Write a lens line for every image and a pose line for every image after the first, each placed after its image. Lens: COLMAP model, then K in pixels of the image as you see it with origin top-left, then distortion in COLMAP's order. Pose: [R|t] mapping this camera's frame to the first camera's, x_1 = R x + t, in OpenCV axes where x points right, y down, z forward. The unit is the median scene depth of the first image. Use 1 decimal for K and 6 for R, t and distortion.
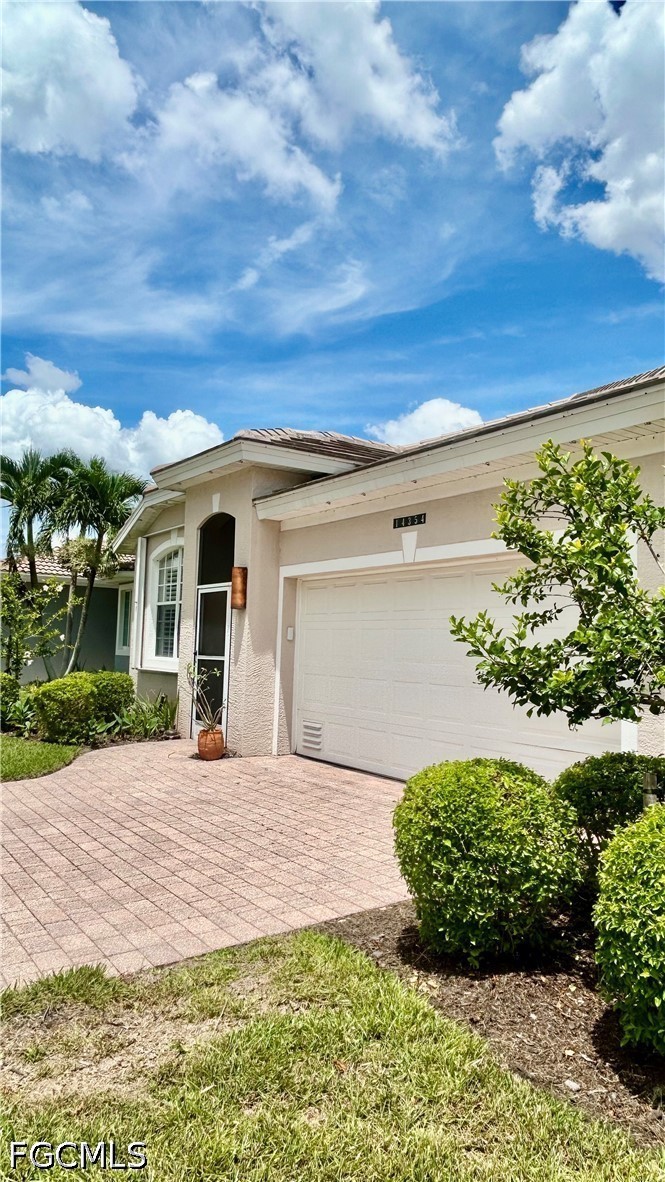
lens RADIAL K [[828.9, 0, 339.5], [0, 828.9, 591.2], [0, 0, 1]] dist [0.000094, -0.001915]
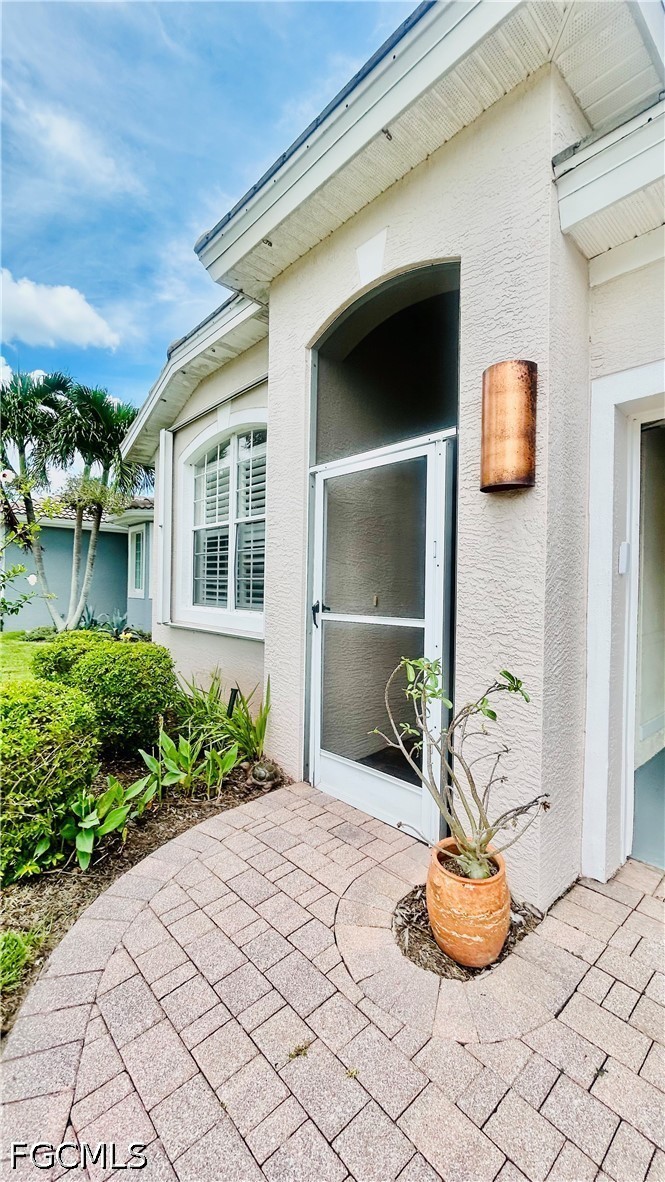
lens RADIAL K [[481.7, 0, 334.1], [0, 481.7, 588.4], [0, 0, 1]] dist [0.000087, -0.000136]
pose [[0.989615, -0.019469, 0.142417, -0.202053], [0.008232, 0.996835, 0.079068, 0.041780], [-0.143506, -0.077075, 0.986644, 0.730784]]
